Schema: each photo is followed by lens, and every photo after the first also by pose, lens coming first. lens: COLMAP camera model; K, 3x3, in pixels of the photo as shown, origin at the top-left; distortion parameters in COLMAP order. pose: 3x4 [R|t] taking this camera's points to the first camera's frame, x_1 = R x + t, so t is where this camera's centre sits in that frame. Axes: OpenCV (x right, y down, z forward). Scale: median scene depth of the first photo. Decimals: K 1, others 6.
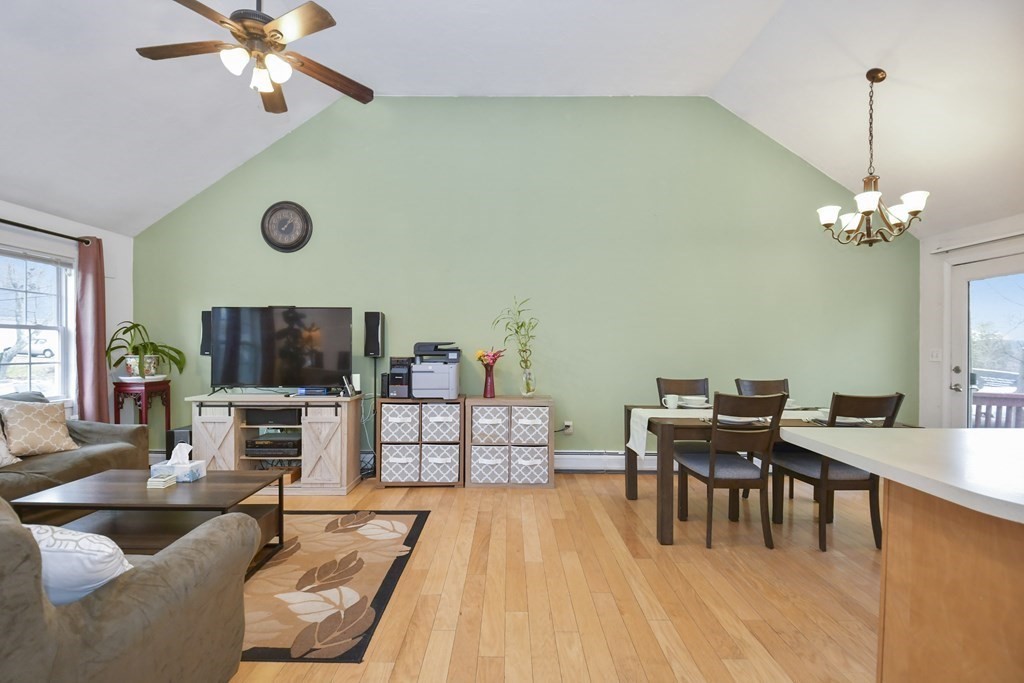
lens RADIAL K [[450.4, 0, 505.1], [0, 450.4, 348.6], [0, 0, 1]] dist [0.030733, -0.022472]
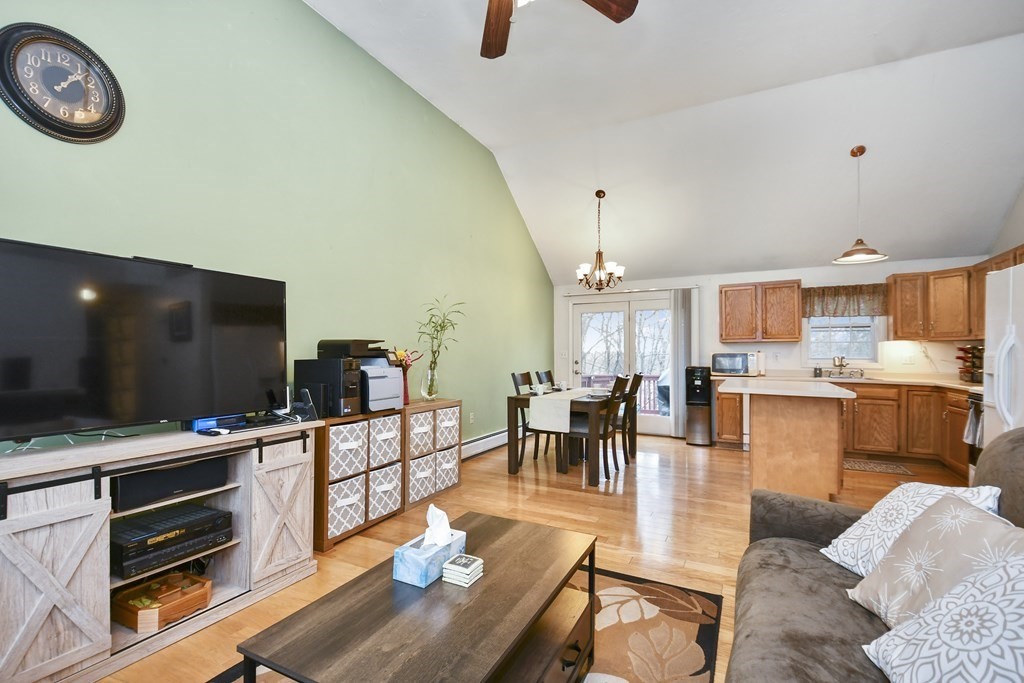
lens RADIAL K [[465.5, 0, 502.0], [0, 465.5, 351.0], [0, 0, 1]] dist [0.034817, -0.028998]
pose [[0.456368, 0.003627, 0.889784, -0.794786], [0.006418, 0.999952, -0.007368, 0.012586], [-0.889768, 0.009073, 0.456323, 0.433171]]
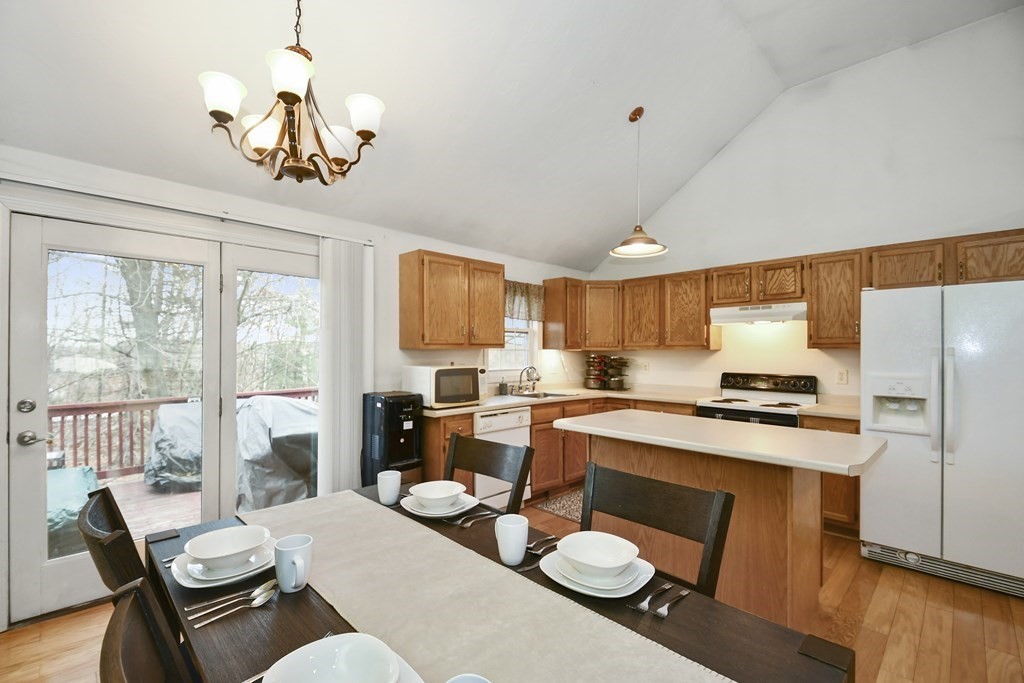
lens RADIAL K [[450.4, 0, 505.1], [0, 450.4, 348.6], [0, 0, 1]] dist [0.030733, -0.022472]
pose [[-0.709049, -0.002914, 0.705153, 0.212776], [-0.001241, 0.999995, 0.002885, -0.026157], [-0.705158, 0.001170, -0.709049, 1.006604]]
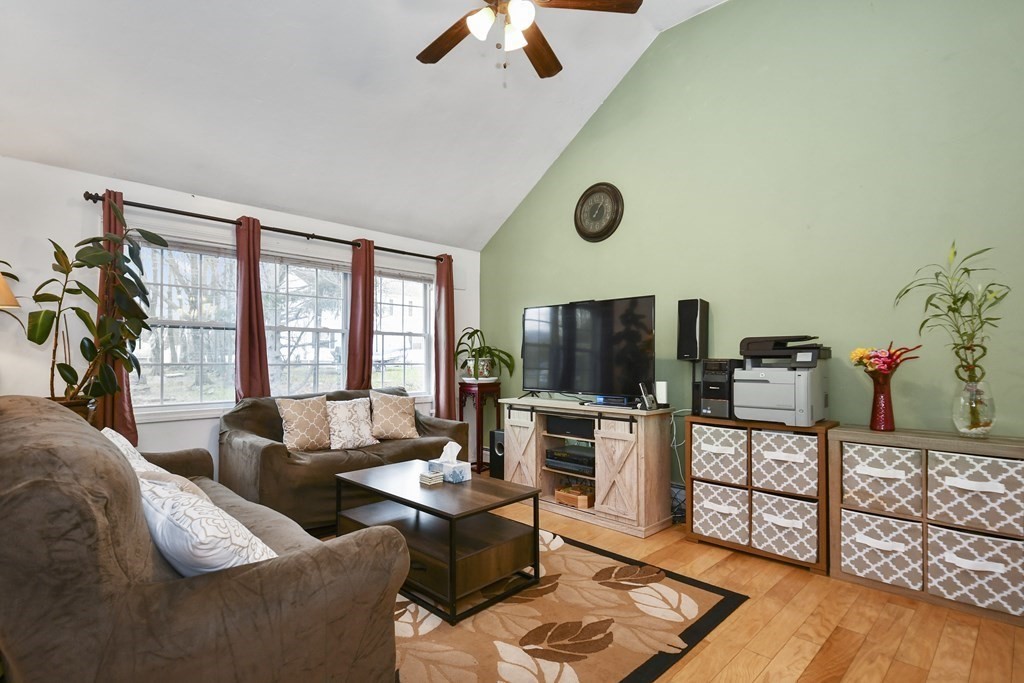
lens RADIAL K [[509.2, 0, 502.4], [0, 509.2, 349.0], [0, 0, 1]] dist [0.052698, -0.034048]
pose [[0.706136, -0.015947, -0.707897, 0.097092], [-0.003380, 0.999659, -0.025891, 0.024853], [0.708068, 0.020675, 0.705841, 0.200149]]
